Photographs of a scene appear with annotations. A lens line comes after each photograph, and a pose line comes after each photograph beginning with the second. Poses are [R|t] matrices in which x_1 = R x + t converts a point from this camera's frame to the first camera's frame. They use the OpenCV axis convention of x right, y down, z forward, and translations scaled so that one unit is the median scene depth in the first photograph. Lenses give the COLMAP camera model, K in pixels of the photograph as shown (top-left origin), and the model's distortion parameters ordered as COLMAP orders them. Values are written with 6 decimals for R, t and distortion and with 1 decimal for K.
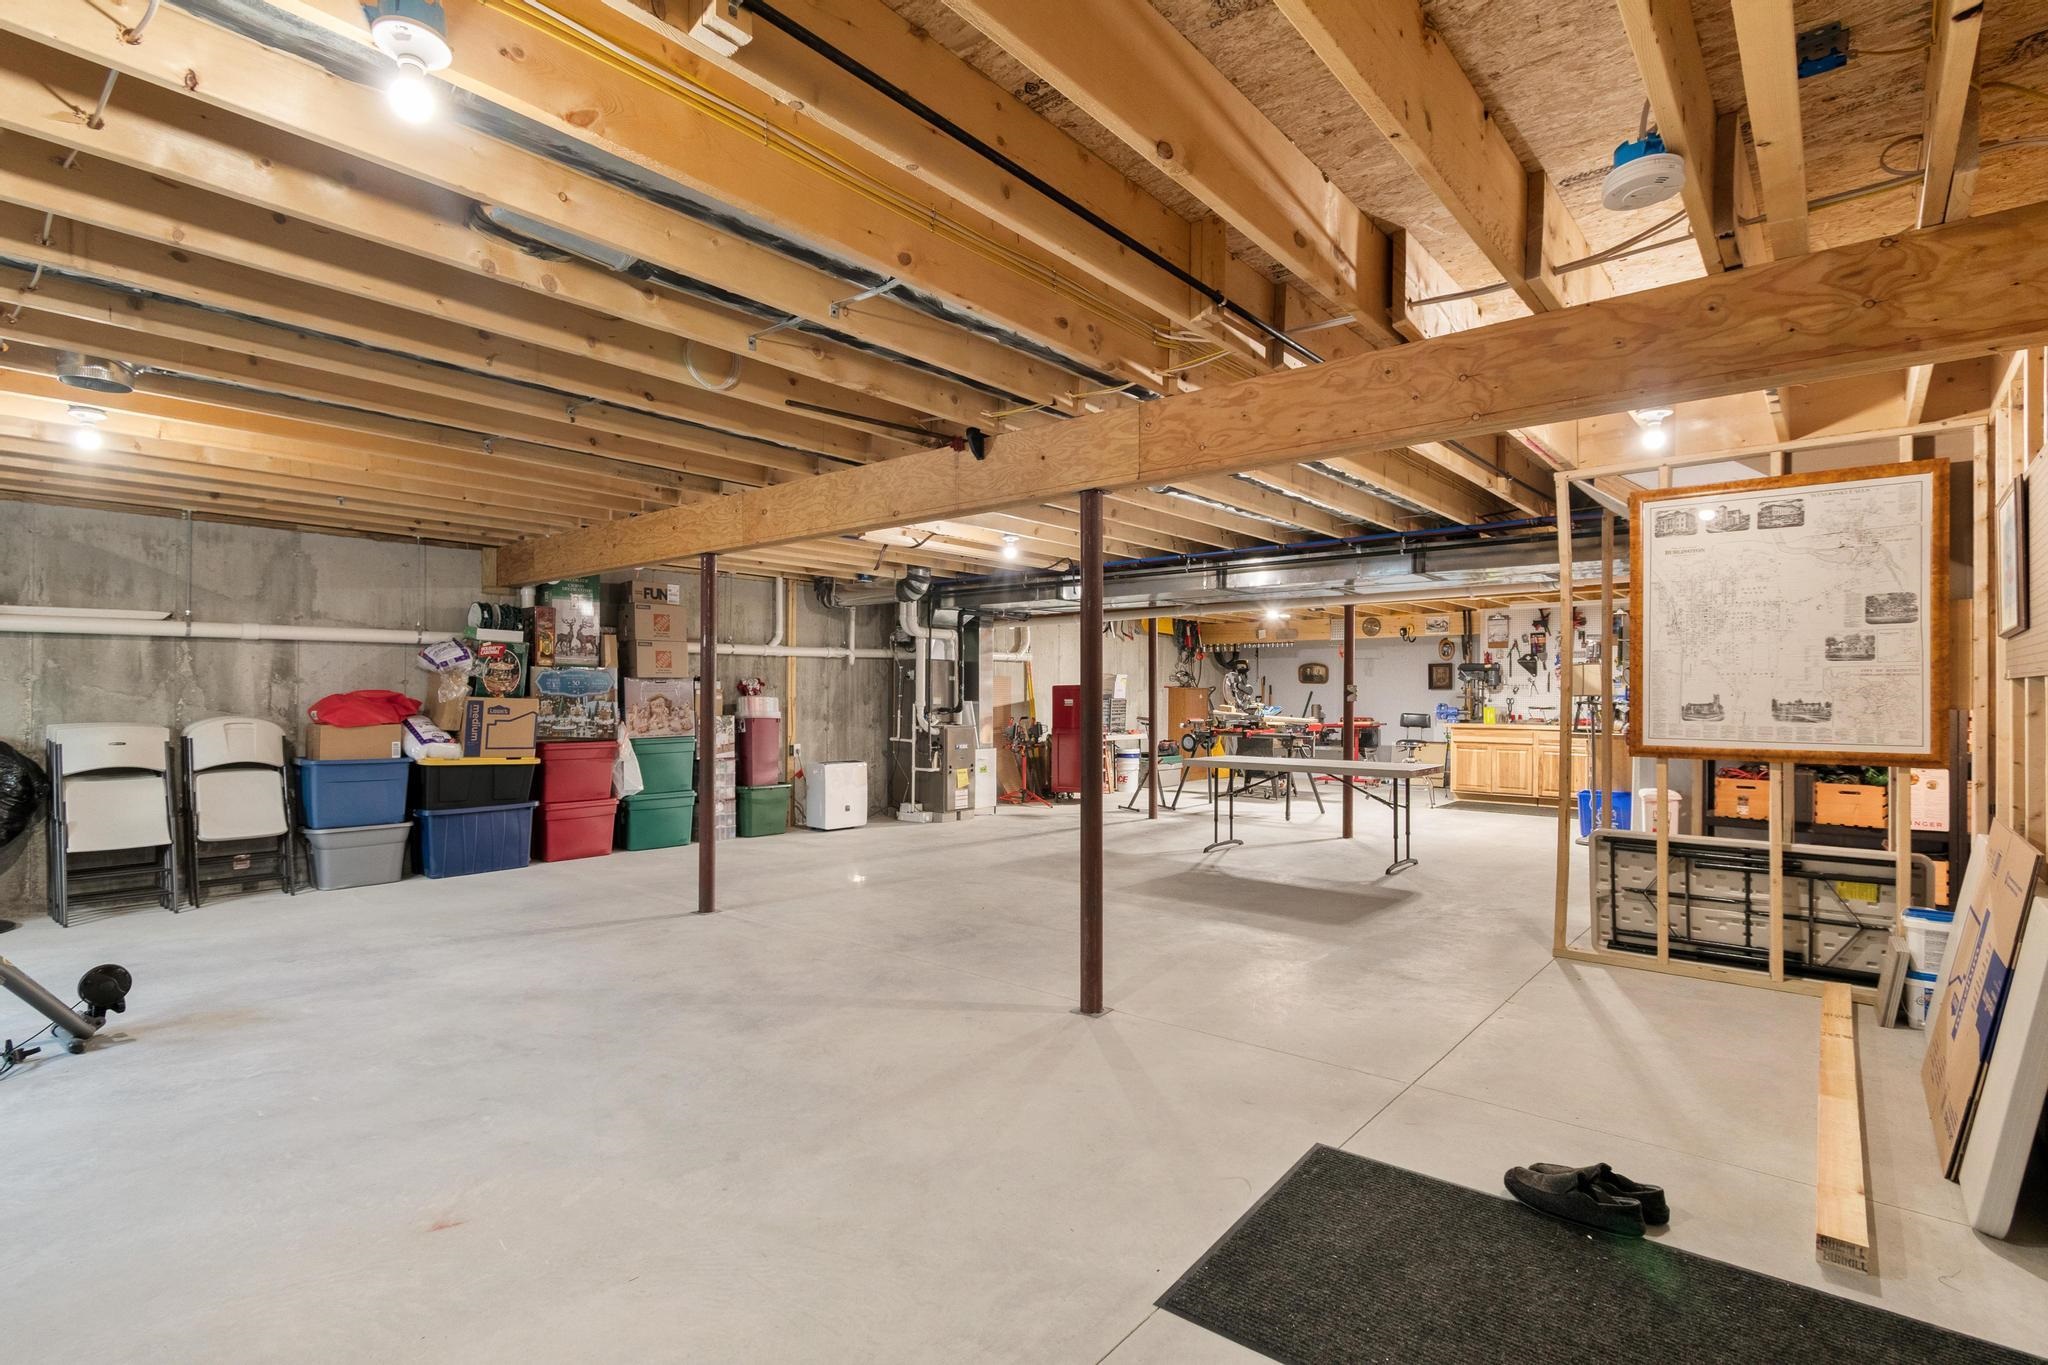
lens RADIAL K [[969.0, 0, 1029.4], [0, 969.0, 692.6], [0, 0, 1]] dist [0.001542, 0.000168]
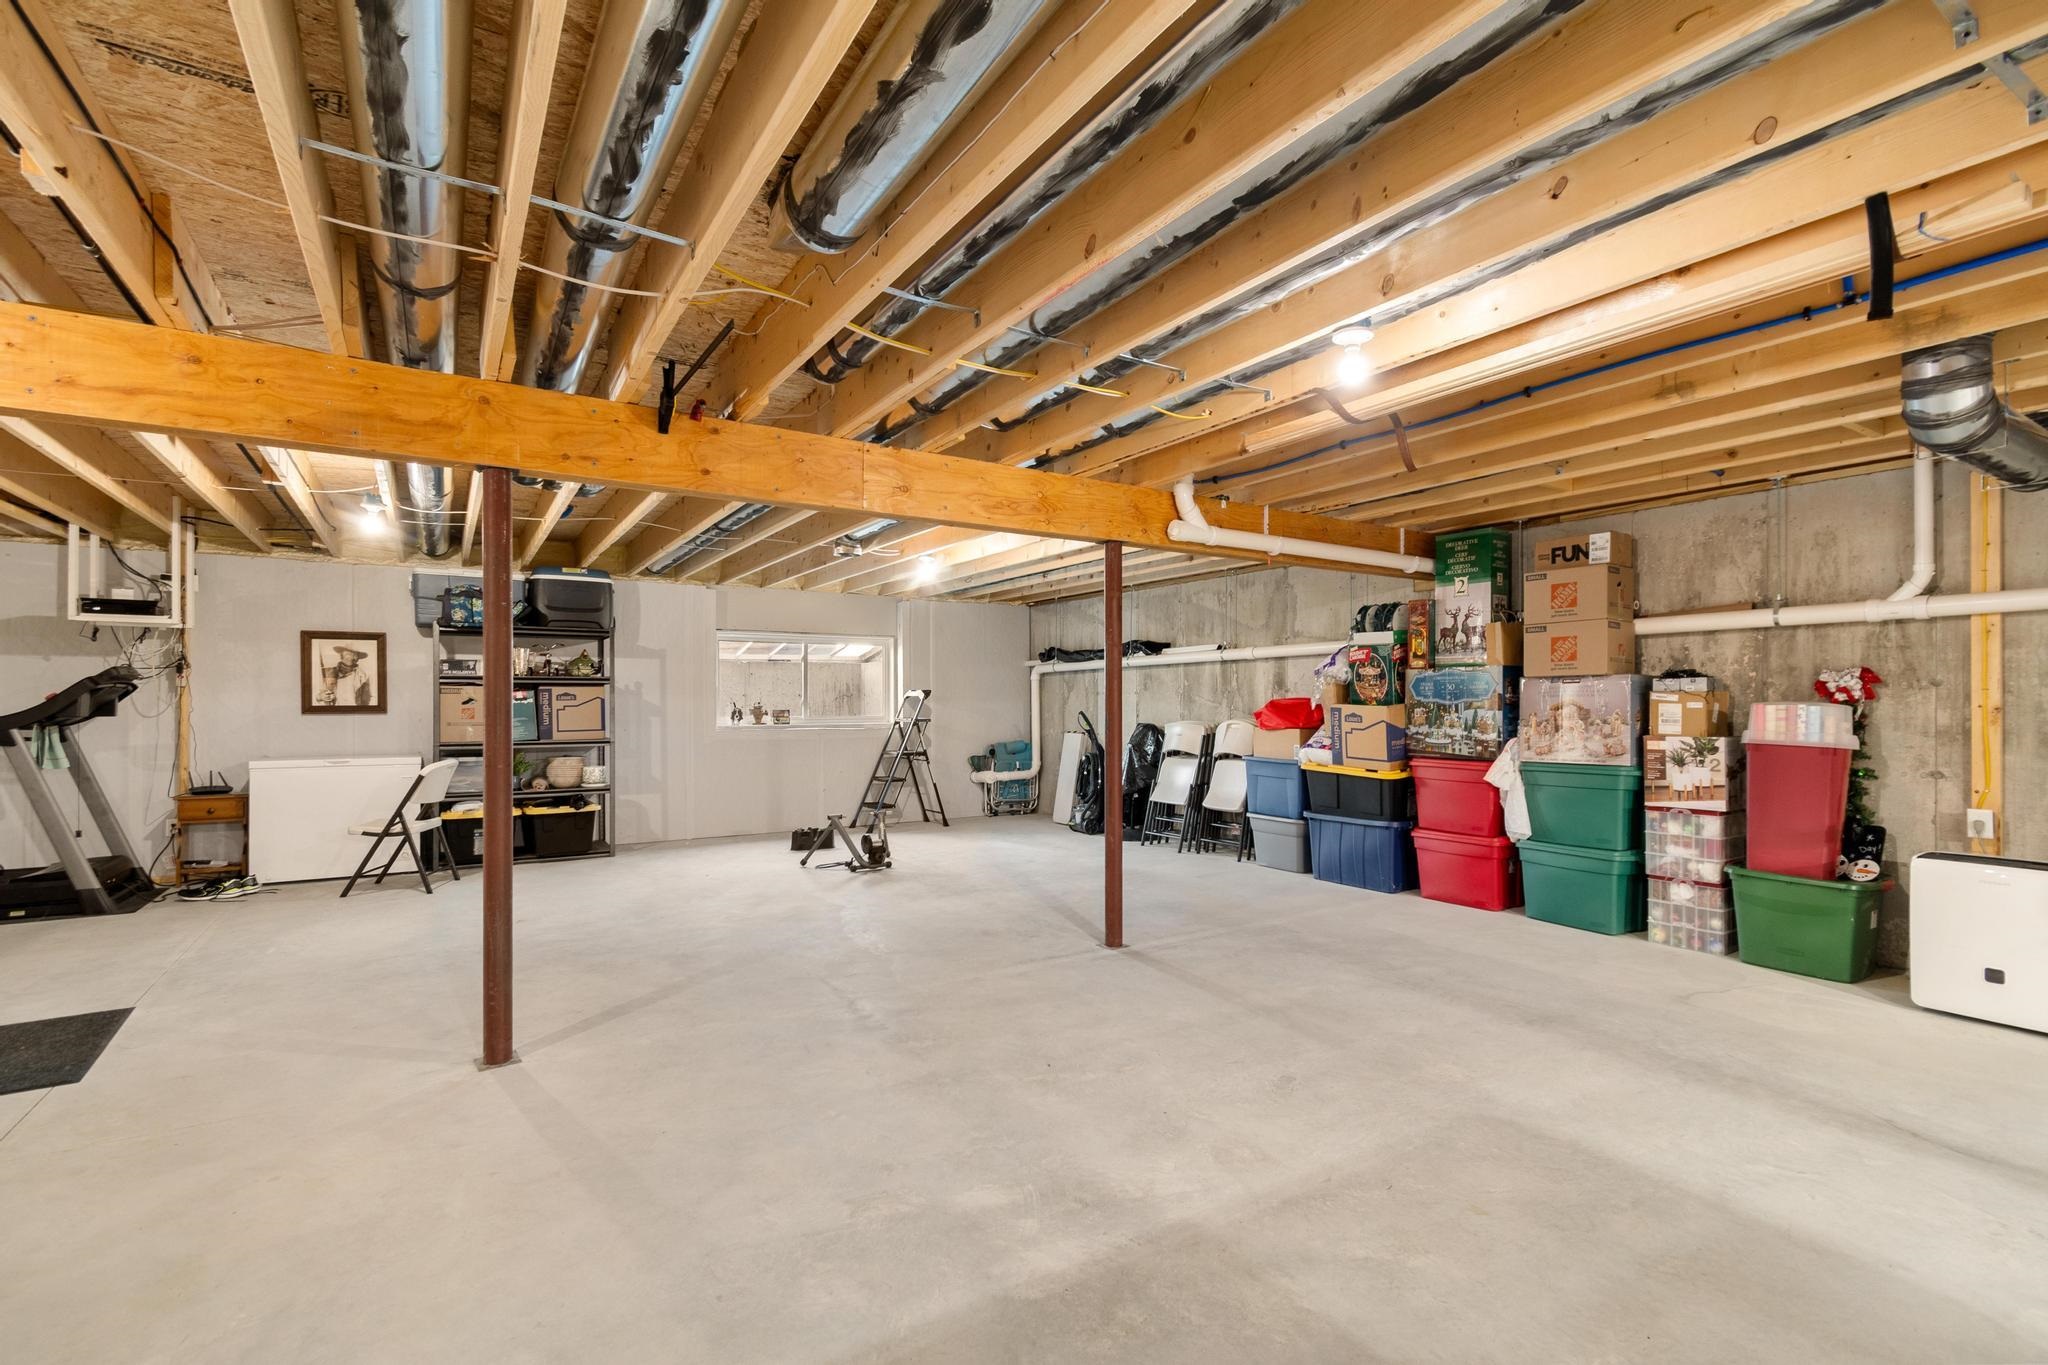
lens RADIAL K [[921.7, 0, 1032.3], [0, 921.7, 694.9], [0, 0, 1]] dist [0.002719, -0.000096]
pose [[-0.296199, -0.010812, -0.955065, 0.381939], [0.002783, 0.999922, -0.012183, 0.005356], [0.955122, -0.006267, -0.296146, 0.908475]]
